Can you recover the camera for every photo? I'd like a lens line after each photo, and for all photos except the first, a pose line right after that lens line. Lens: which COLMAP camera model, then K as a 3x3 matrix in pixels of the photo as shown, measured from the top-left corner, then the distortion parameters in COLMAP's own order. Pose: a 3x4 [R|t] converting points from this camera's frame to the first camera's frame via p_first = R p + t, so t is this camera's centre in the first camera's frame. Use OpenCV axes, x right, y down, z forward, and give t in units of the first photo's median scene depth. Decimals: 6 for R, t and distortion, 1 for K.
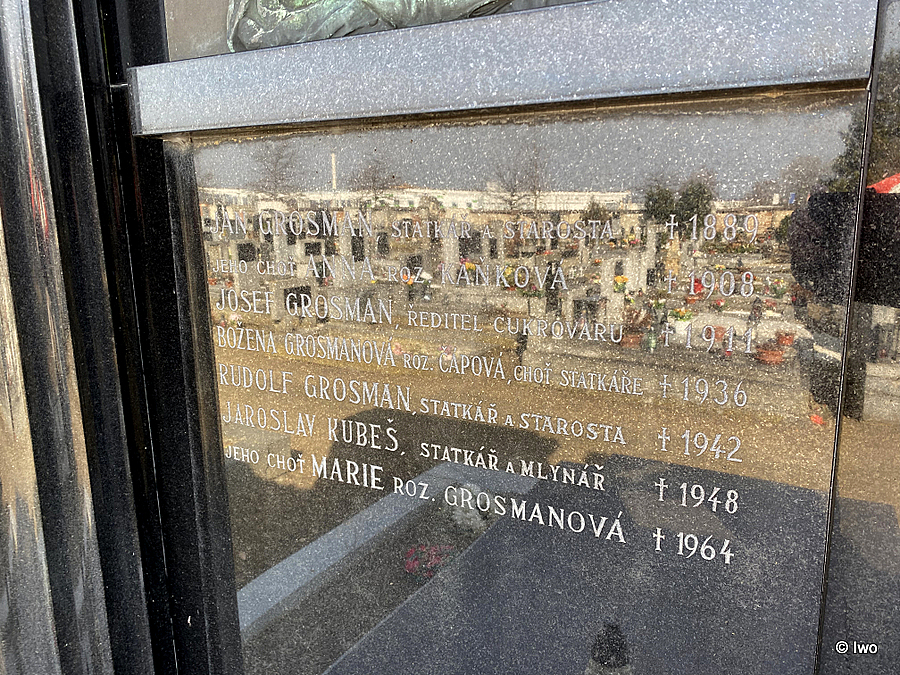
lens RADIAL K [[699.6, 0, 445.6], [0, 699.6, 334.6], [0, 0, 1]] dist [0.012060, -0.008254]
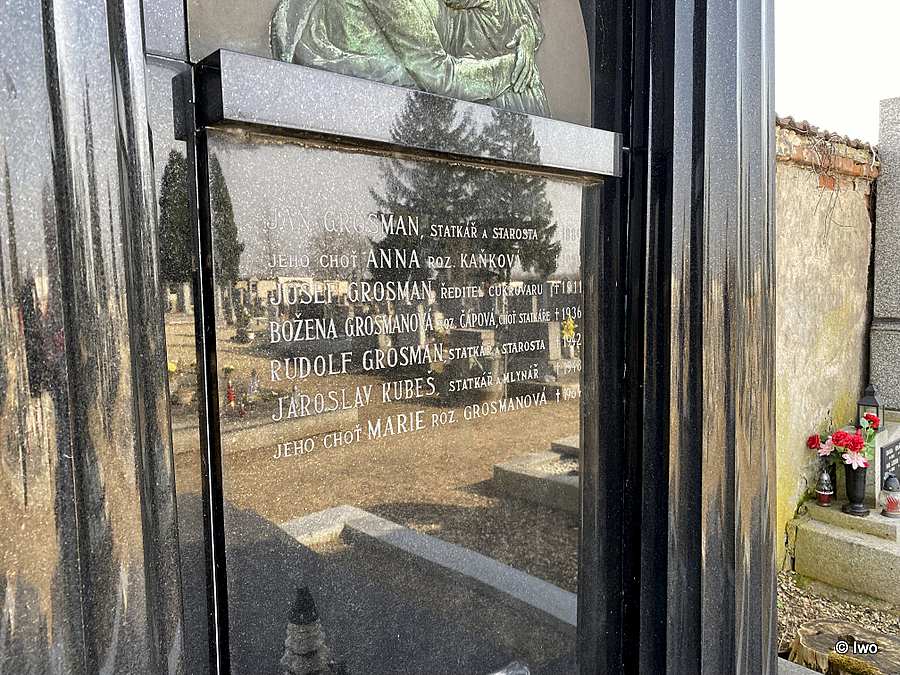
lens RADIAL K [[699.6, 0, 445.6], [0, 699.6, 334.6], [0, 0, 1]] dist [0.012060, -0.008254]
pose [[0.348596, -0.065955, 0.934949, -1.273390], [0.185926, 0.982564, -0.000009, 0.056217], [-0.918647, 0.173834, 0.354781, 0.461691]]
